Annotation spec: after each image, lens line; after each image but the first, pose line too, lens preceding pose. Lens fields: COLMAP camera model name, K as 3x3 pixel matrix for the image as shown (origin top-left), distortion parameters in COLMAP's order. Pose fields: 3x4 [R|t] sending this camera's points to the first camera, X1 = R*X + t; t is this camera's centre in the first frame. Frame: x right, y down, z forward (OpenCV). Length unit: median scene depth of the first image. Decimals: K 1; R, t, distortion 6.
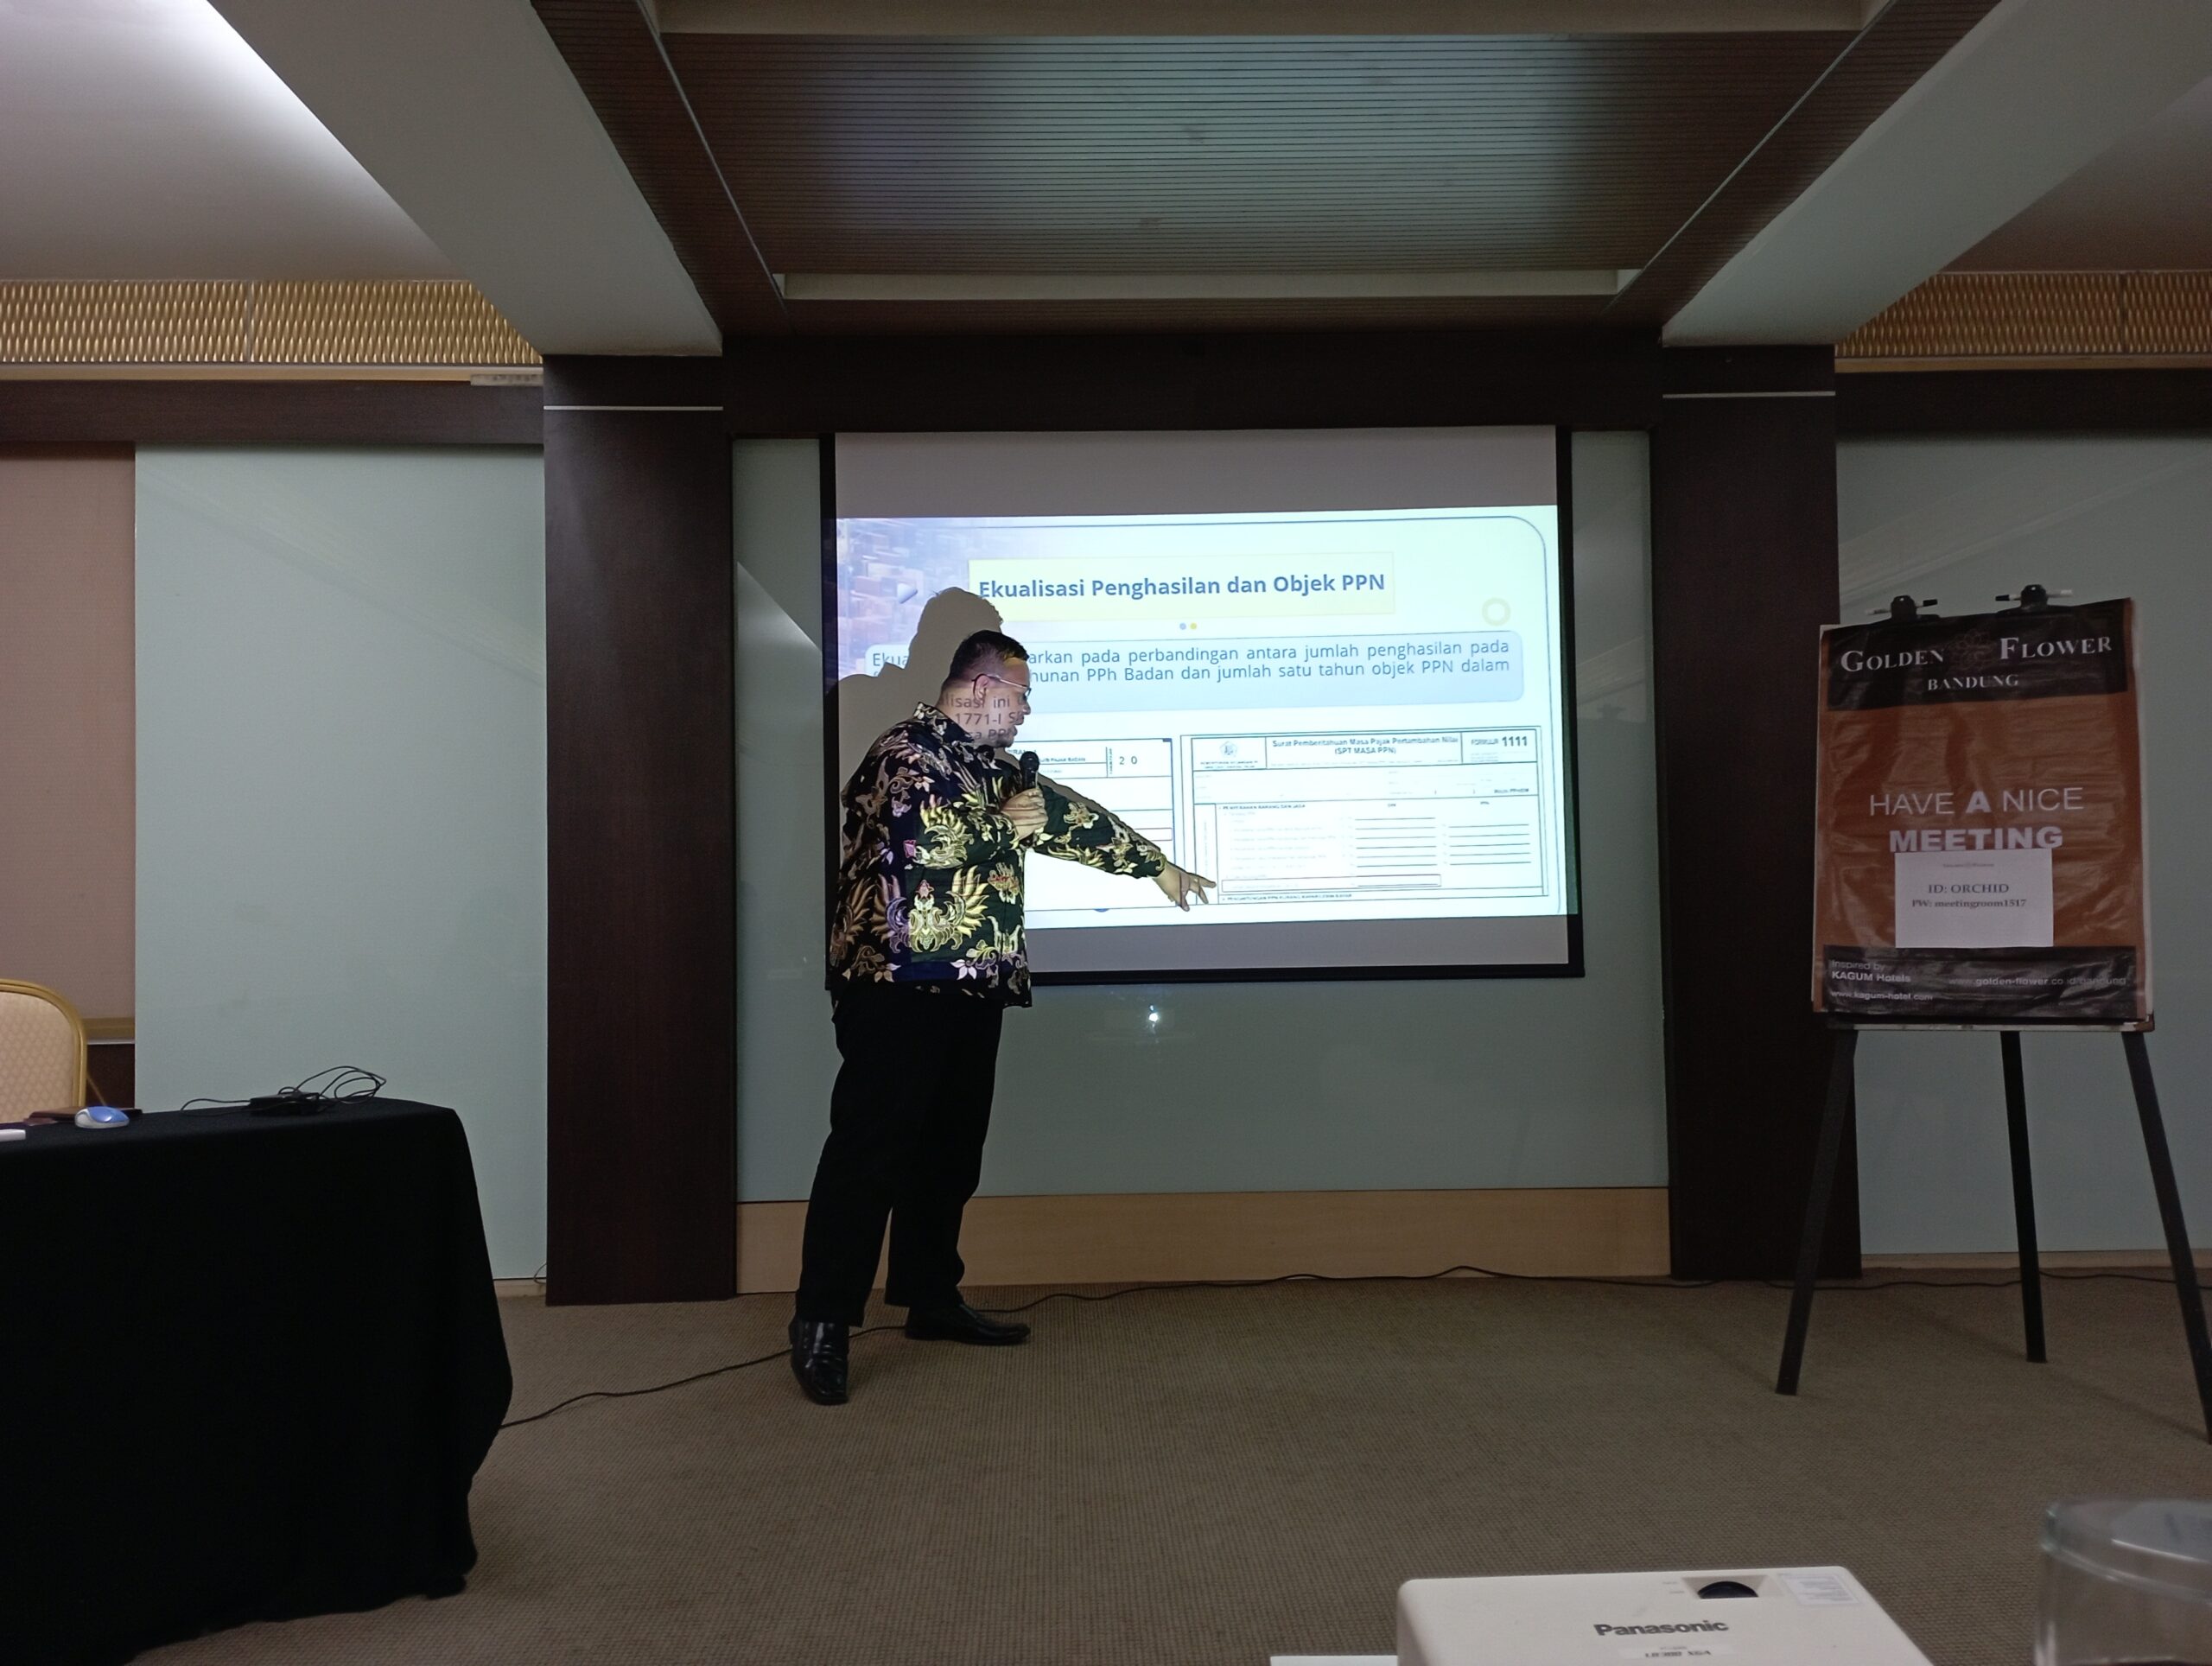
lens RADIAL K [[1809.8, 0, 1099.4], [0, 1809.8, 839.3], [0, 0, 1]] dist [0.073193, -0.054026]
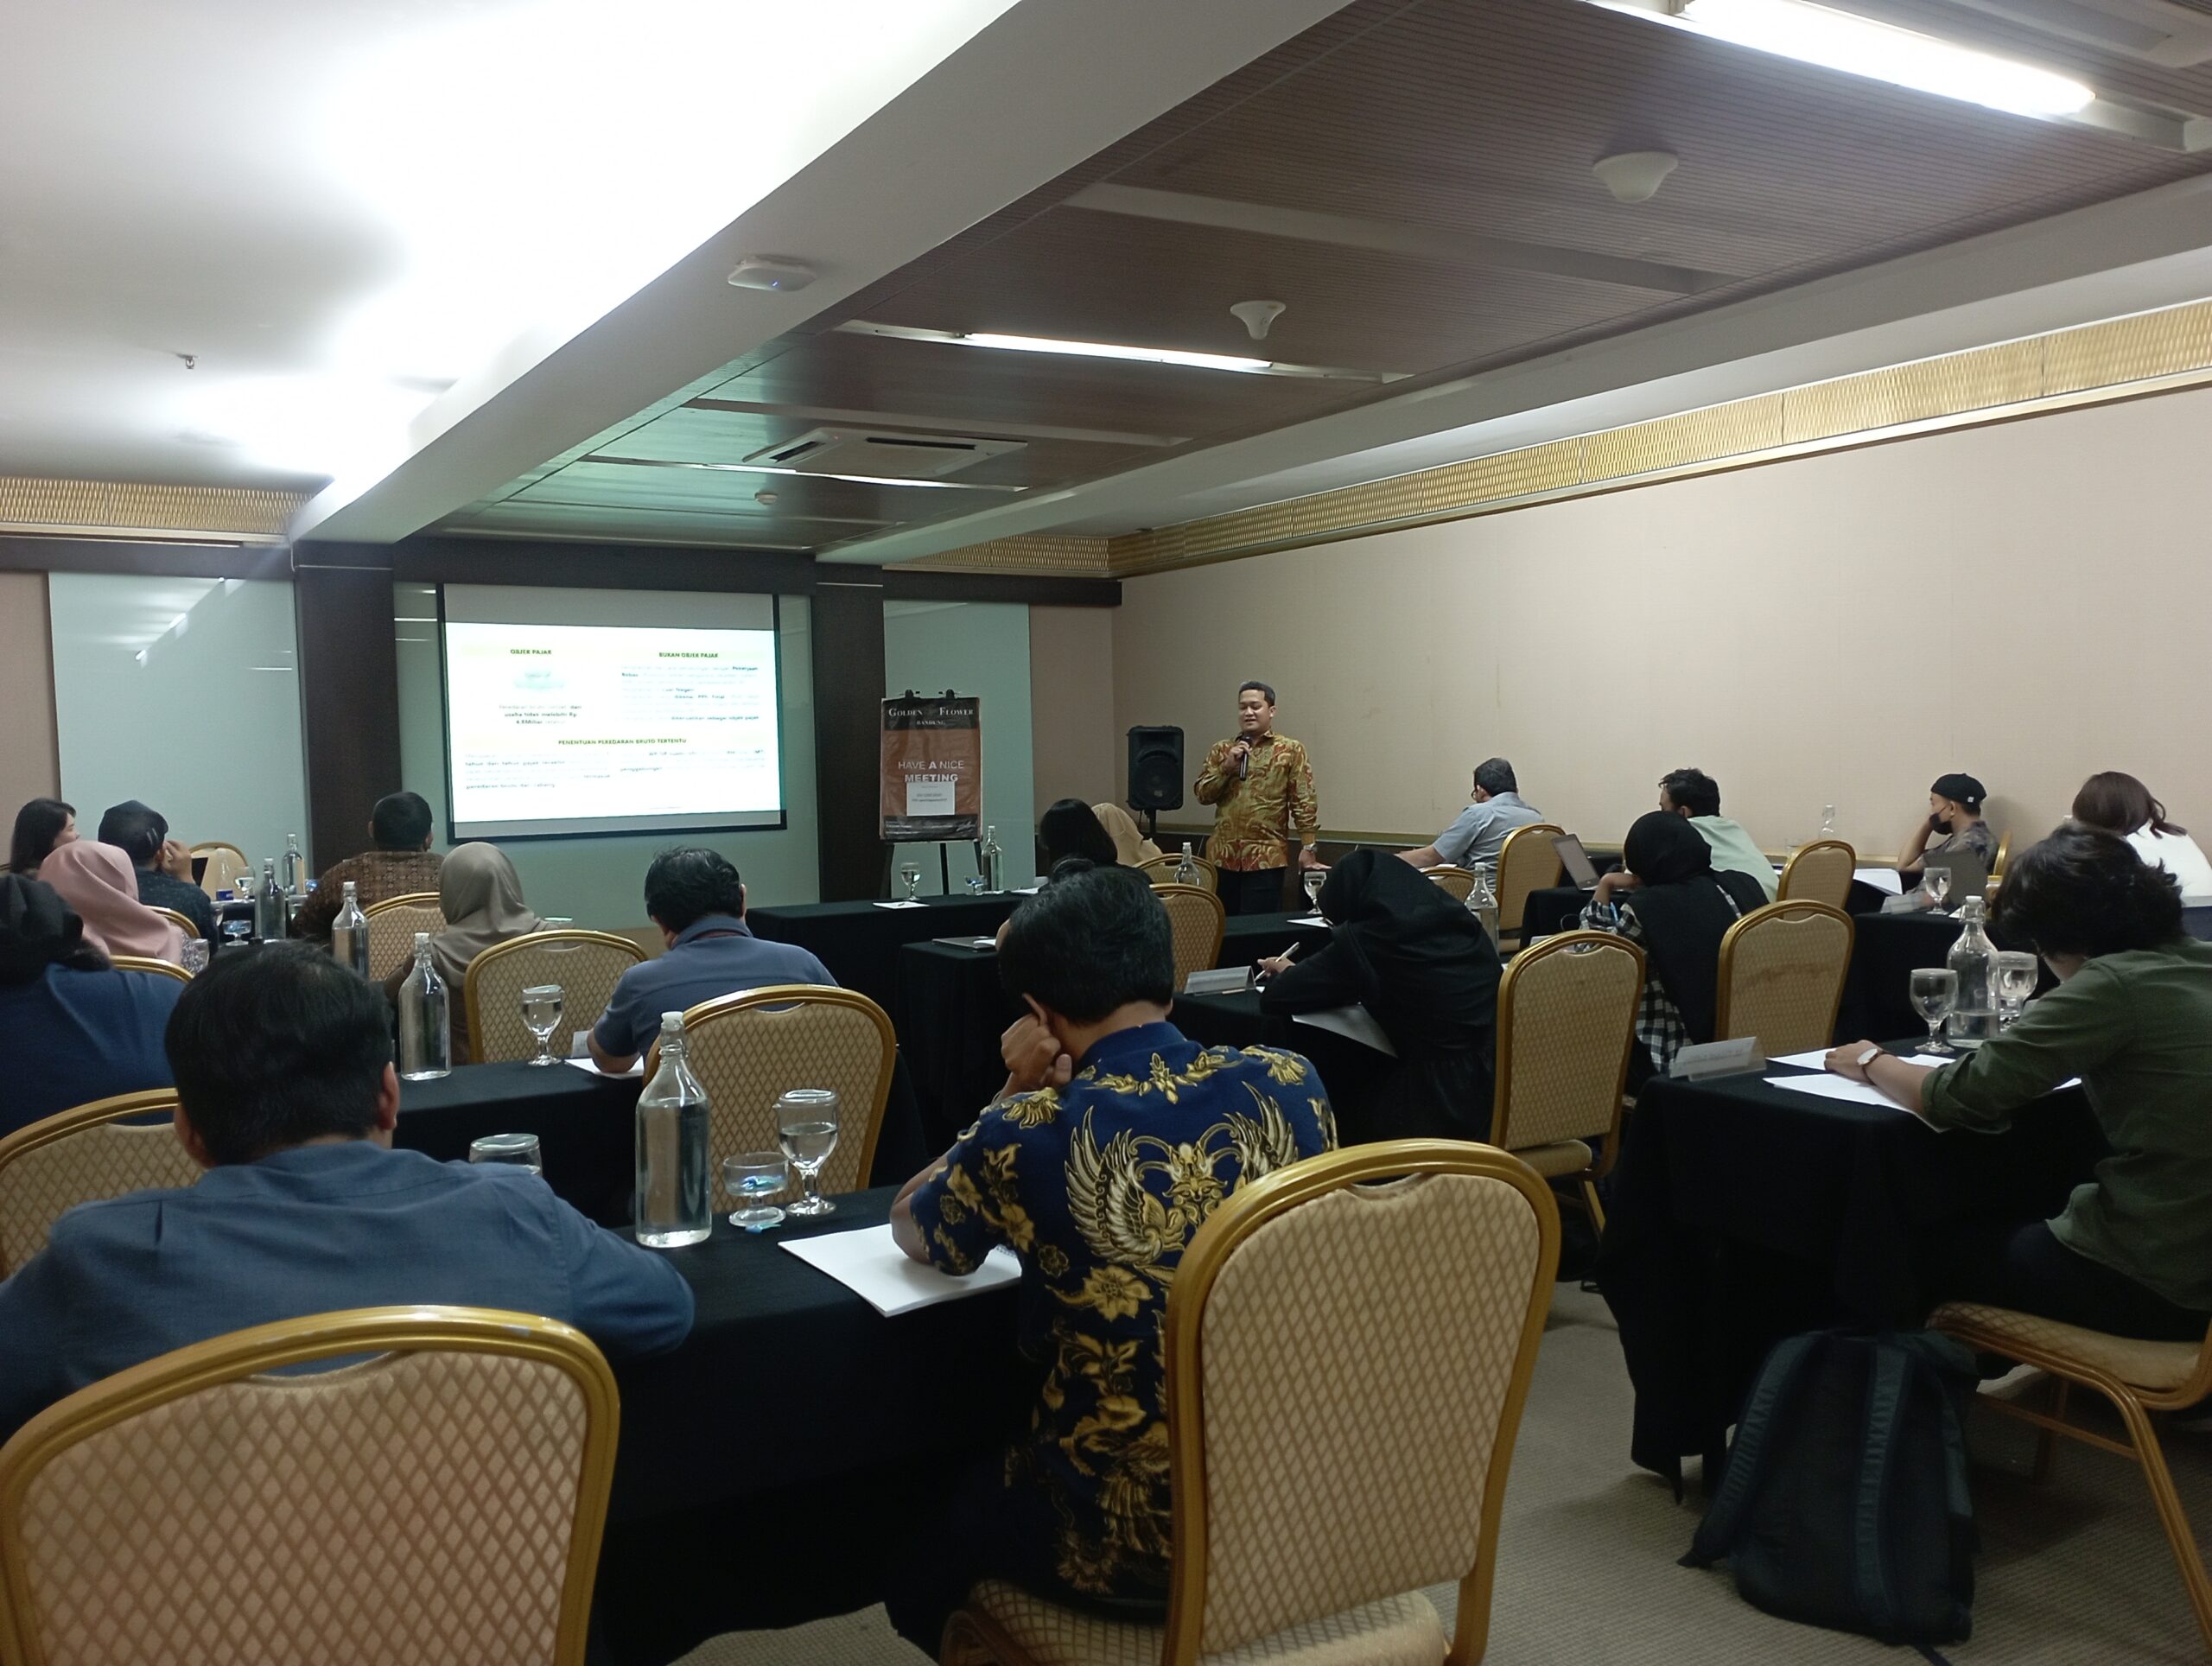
lens RADIAL K [[1804.5, 0, 1108.6], [0, 1804.5, 850.7], [0, 0, 1]] dist [0.078178, -0.052125]
pose [[0.867521, -0.031122, 0.496425, -0.693464], [-0.012246, 0.996402, 0.083868, -0.127211], [-0.497249, -0.078836, 0.864019, -1.598344]]
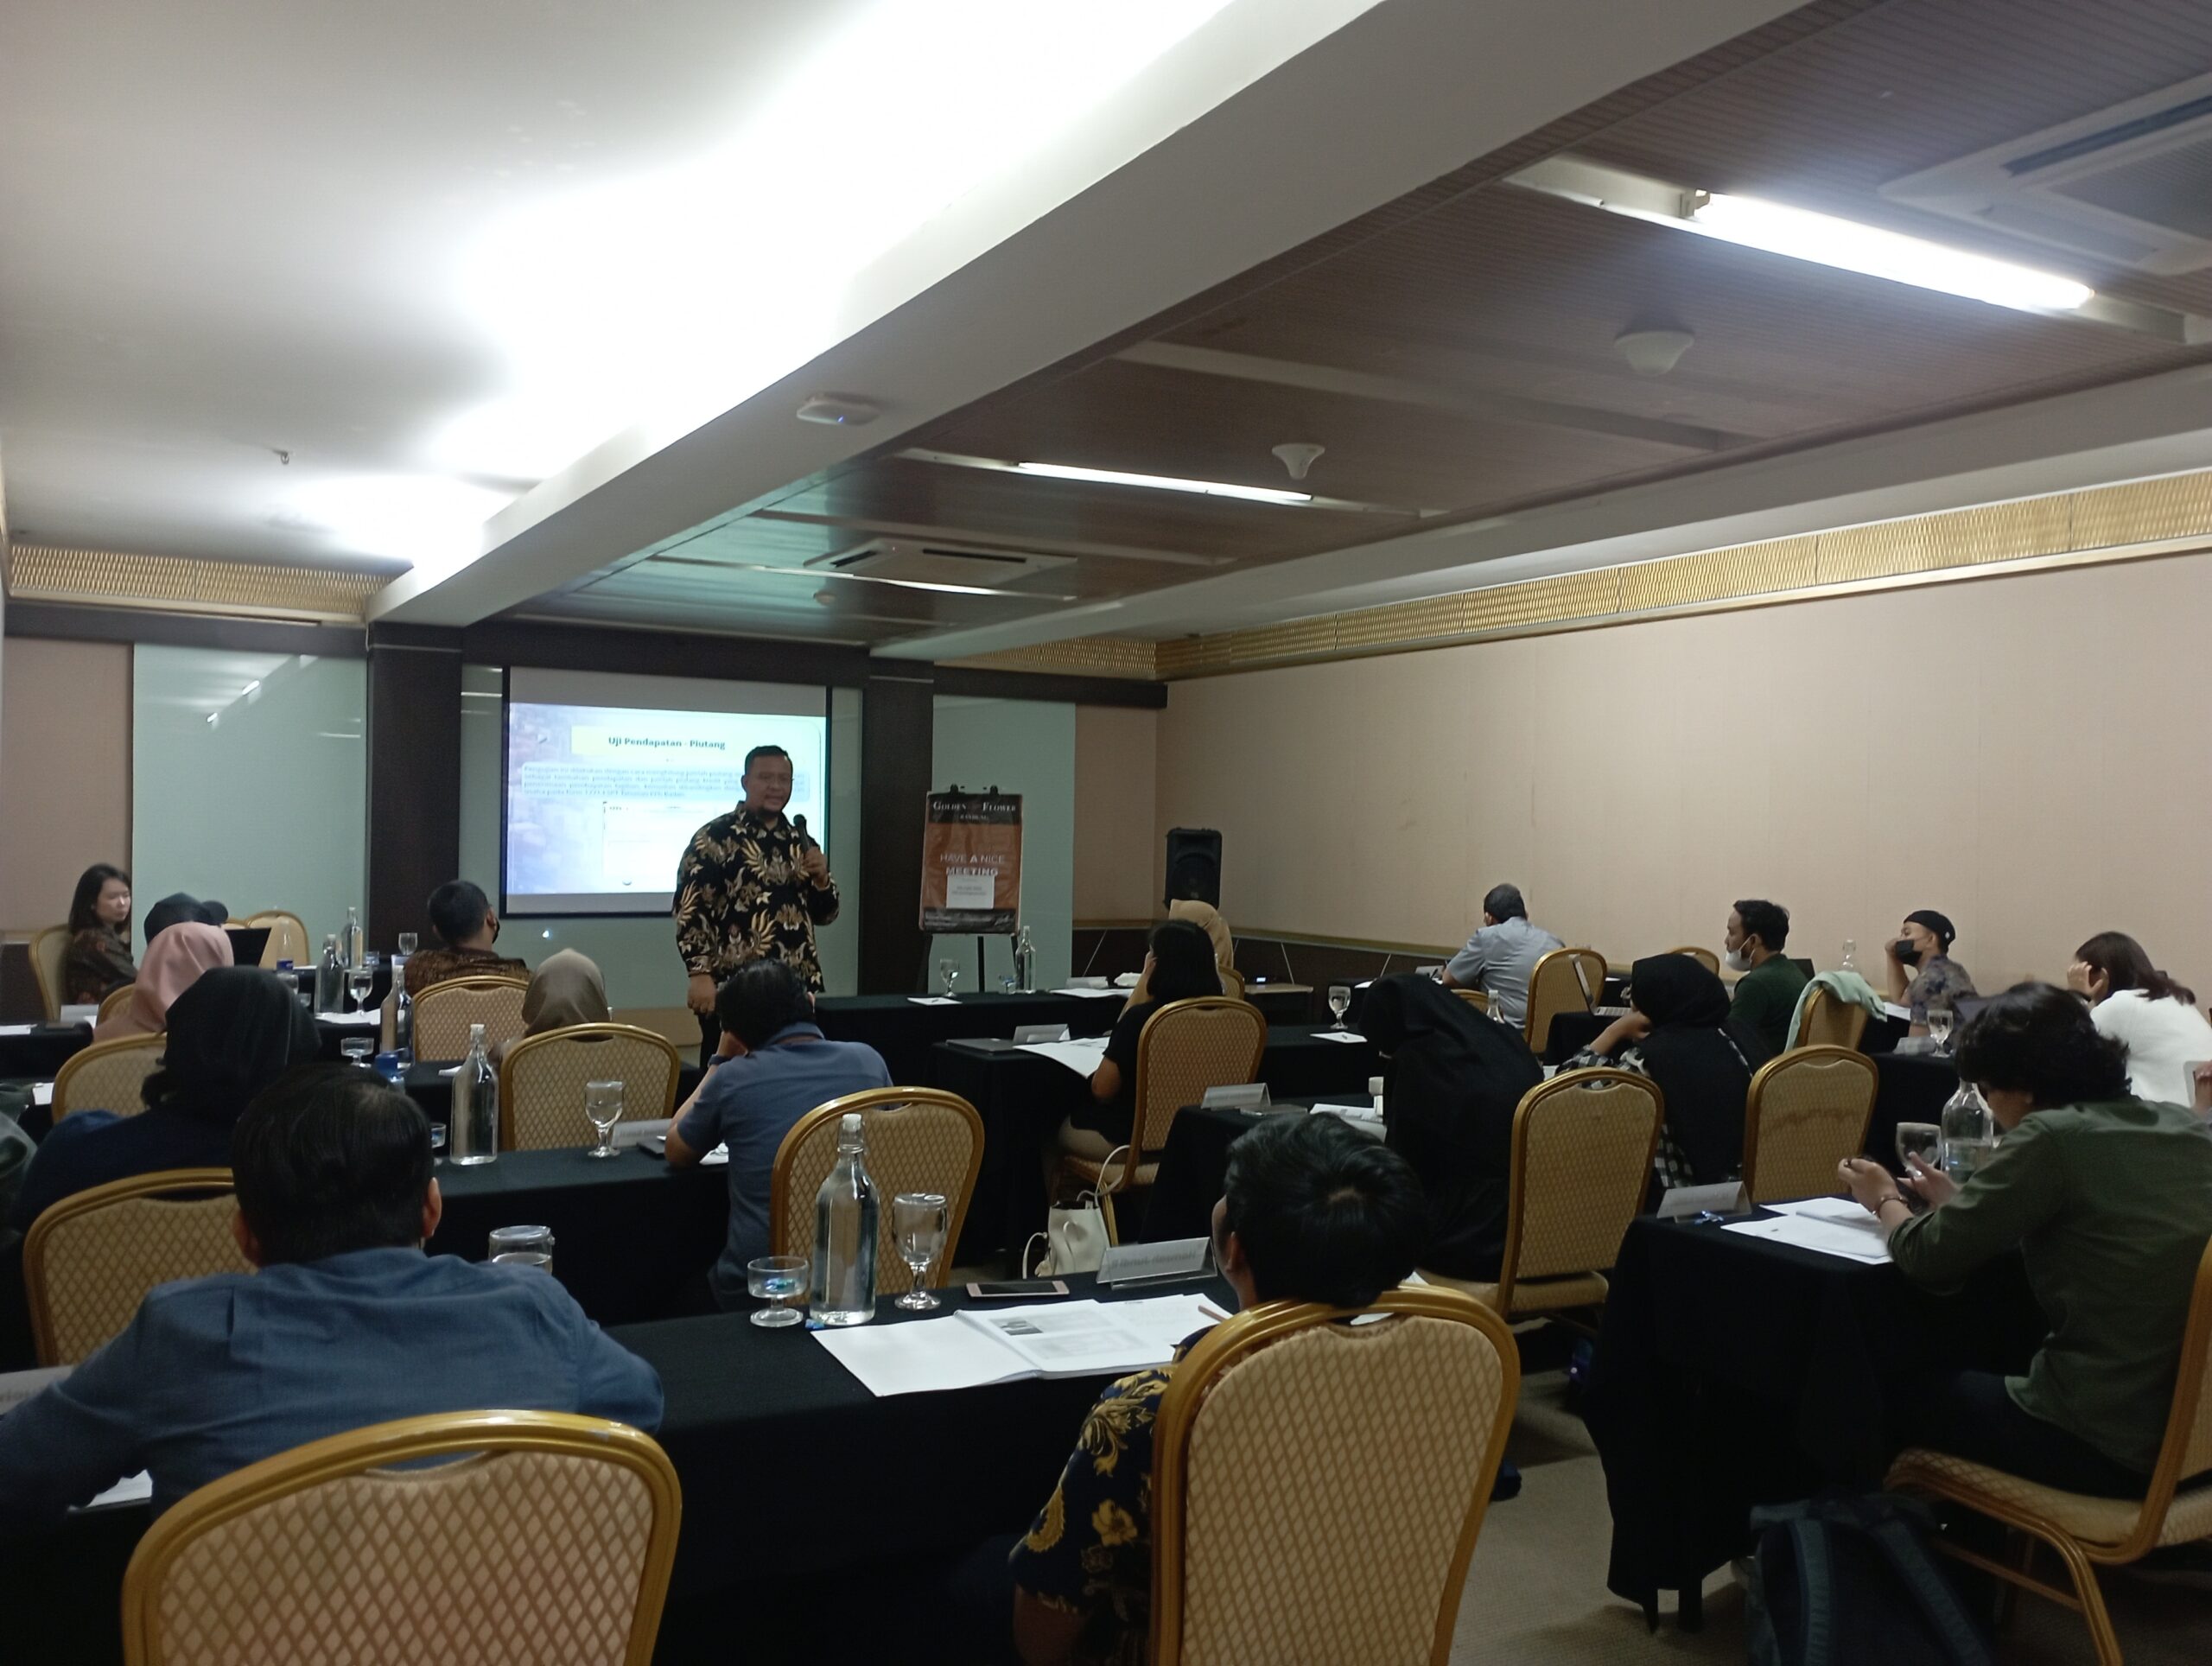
lens RADIAL K [[1809.8, 0, 1116.6], [0, 1809.8, 847.3], [0, 0, 1]] dist [0.073193, -0.054026]
pose [[0.877016, 0.027490, 0.479674, -0.710548], [-0.050376, 0.998120, 0.034903, -0.150800], [-0.477812, -0.054775, 0.876752, -1.646253]]
